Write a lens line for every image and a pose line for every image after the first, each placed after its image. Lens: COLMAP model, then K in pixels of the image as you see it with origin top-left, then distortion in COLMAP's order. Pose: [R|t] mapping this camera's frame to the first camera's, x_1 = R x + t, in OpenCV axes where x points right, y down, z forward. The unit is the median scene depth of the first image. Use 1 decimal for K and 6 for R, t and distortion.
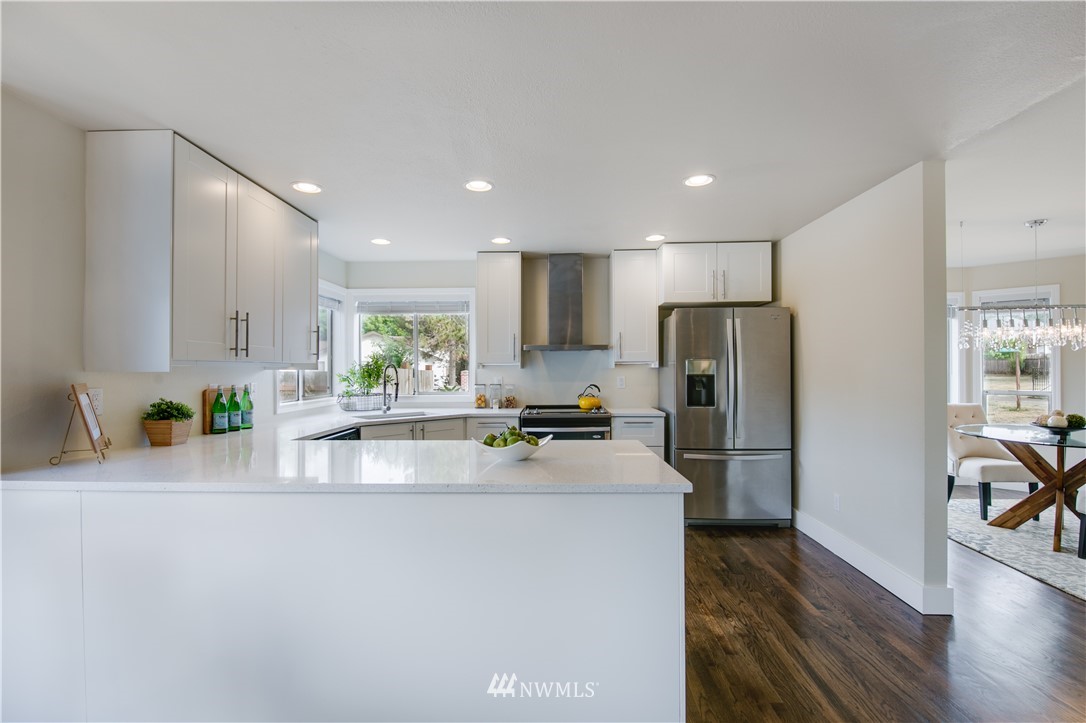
lens RADIAL K [[497.1, 0, 541.2], [0, 497.1, 367.0], [0, 0, 1]] dist [-0.008032, -0.000916]
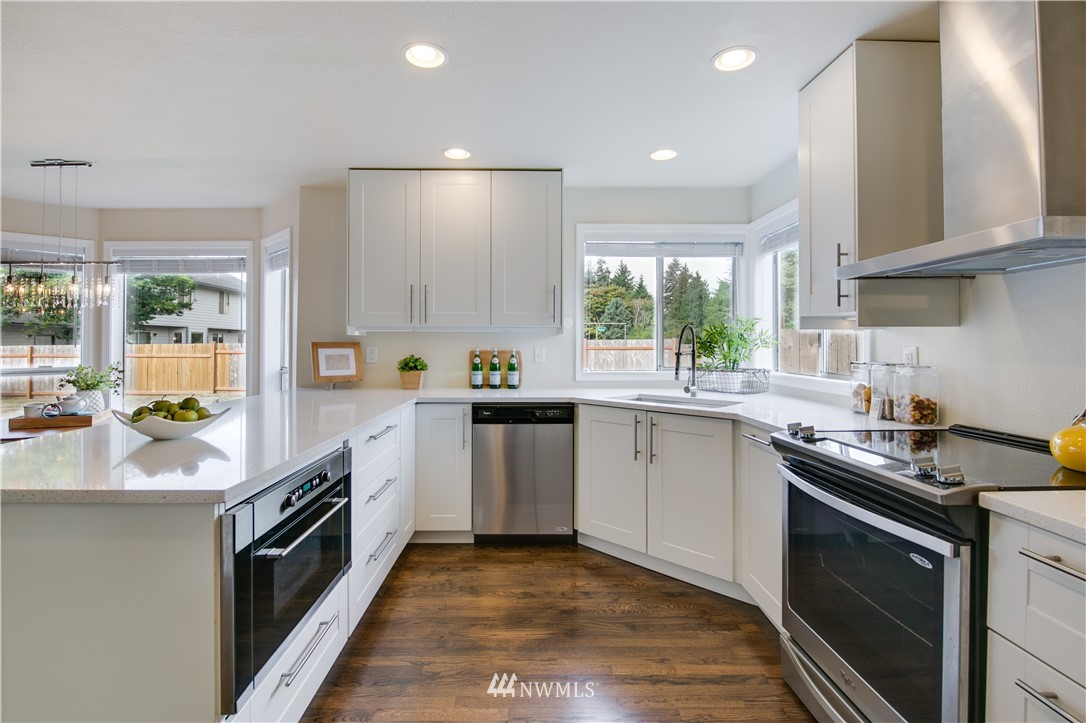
lens RADIAL K [[502.6, 0, 525.8], [0, 502.6, 341.1], [0, 0, 1]] dist [-0.001633, -0.000307]
pose [[0.034025, 0.000151, -0.999421, 0.398183], [0.003616, 0.999993, 0.000274, 0.015395], [0.999414, -0.003623, 0.034024, 0.784173]]
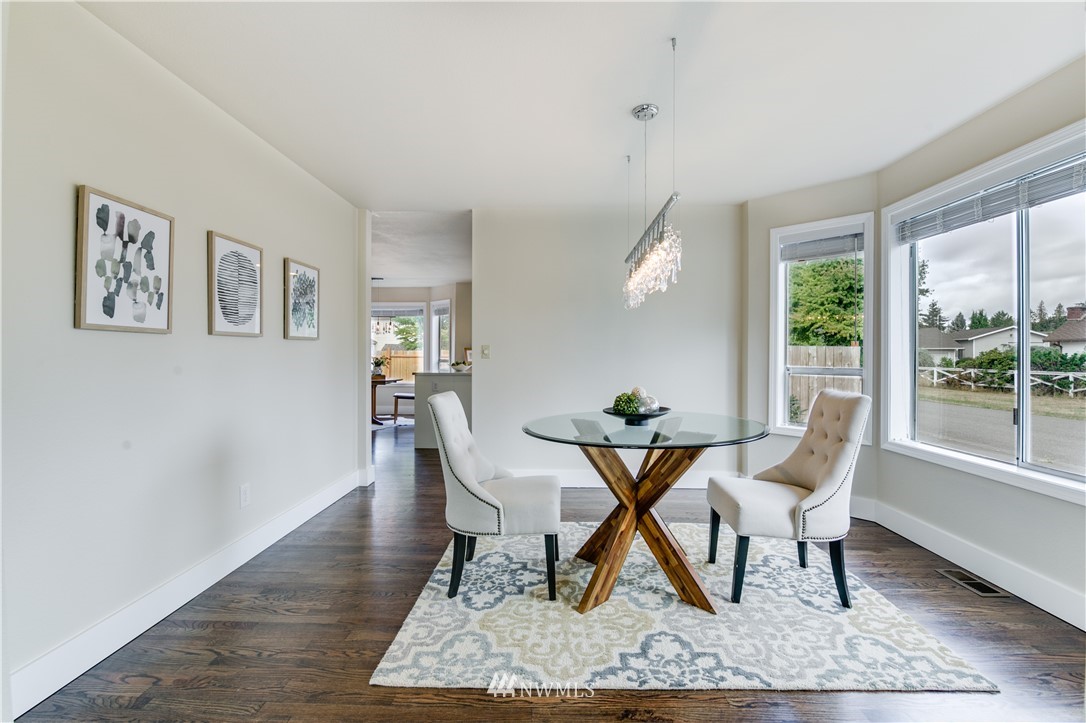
lens RADIAL K [[477.9, 0, 541.3], [0, 477.9, 353.2], [0, 0, 1]] dist [-0.002285, -0.000388]
pose [[0.013095, 0.003949, -0.999906, 1.519461], [0.000577, 0.999992, 0.003957, 0.031749], [0.999914, -0.000629, 0.013093, 0.752067]]
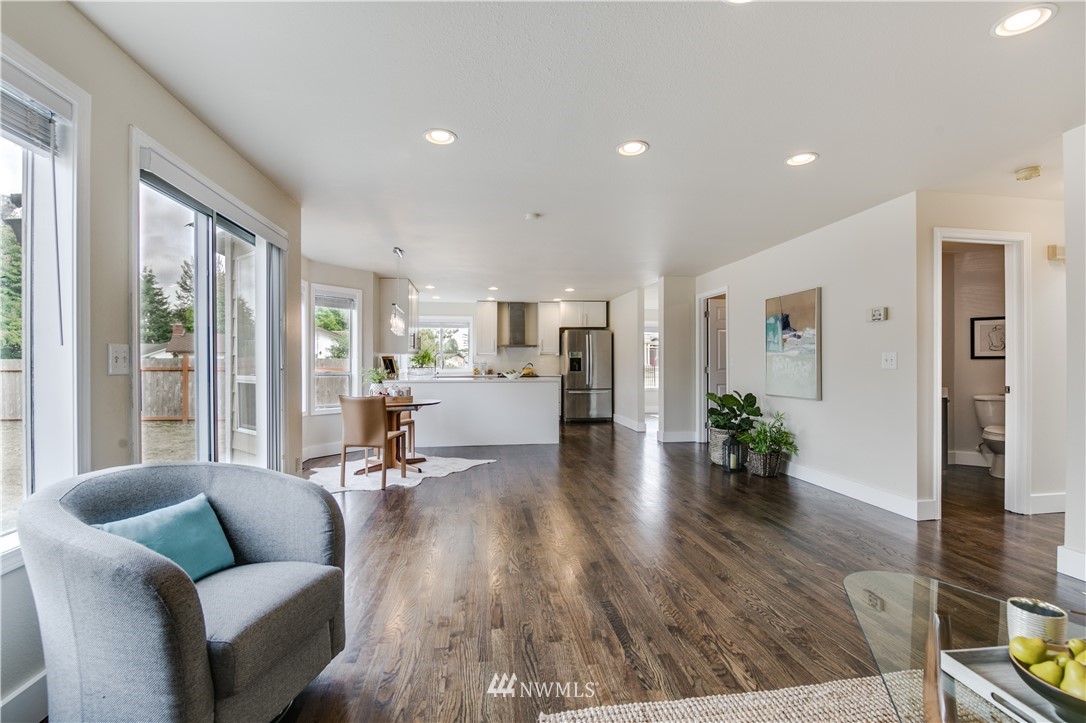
lens RADIAL K [[481.1, 0, 543.0], [0, 481.1, 361.5], [0, 0, 1]] dist [-0.000570, -0.000244]
pose [[0.985828, 0.003912, 0.167716, -0.213186], [-0.003818, 0.999992, -0.000883, 0.033894], [-0.167718, 0.000230, 0.985835, -1.206624]]
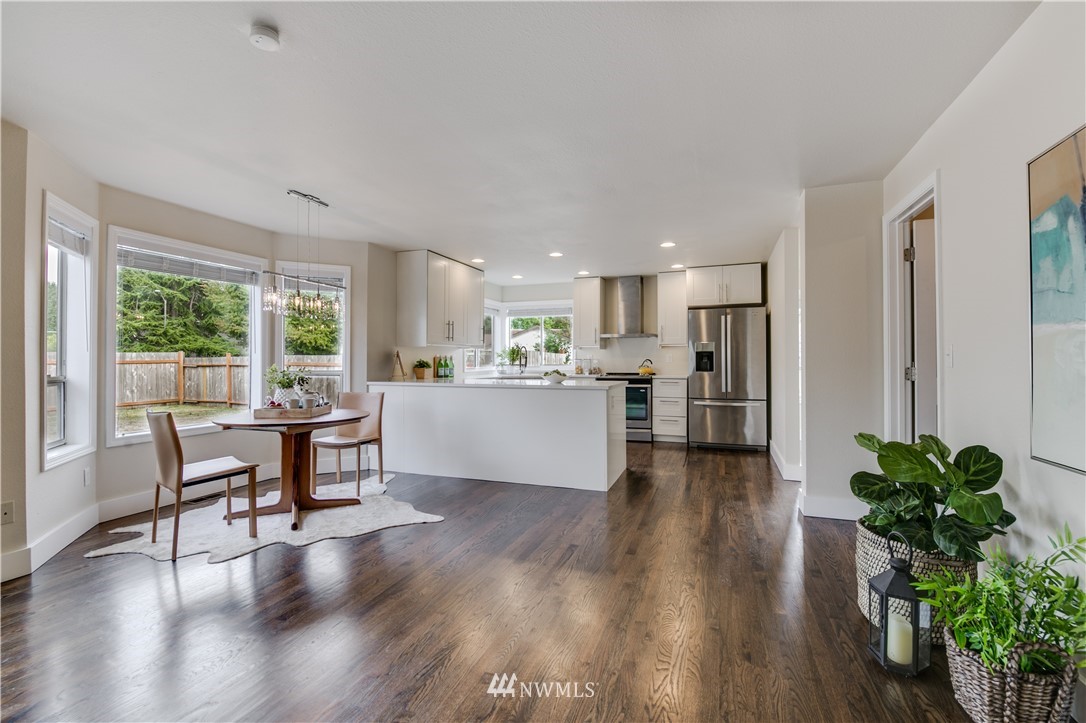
lens RADIAL K [[477.9, 0, 541.3], [0, 477.9, 353.2], [0, 0, 1]] dist [-0.002285, -0.000388]
pose [[0.947261, -0.001181, -0.320460, 0.303710], [-0.001765, 0.999959, -0.008902, 0.034114], [0.320457, 0.008998, 0.947220, -0.584833]]
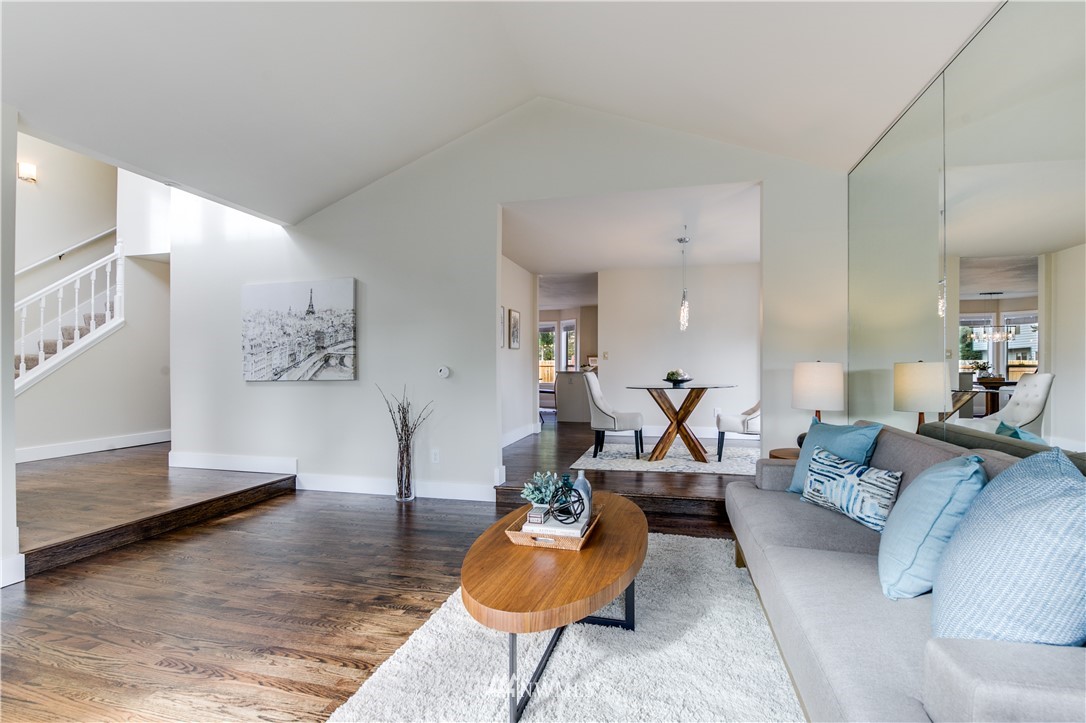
lens RADIAL K [[497.1, 0, 541.2], [0, 497.1, 367.0], [0, 0, 1]] dist [-0.008032, -0.000916]
pose [[-0.214210, 0.007870, -0.976756, 2.270686], [0.003098, 0.999968, 0.007378, 0.058271], [0.976783, -0.001445, -0.214227, 0.800502]]
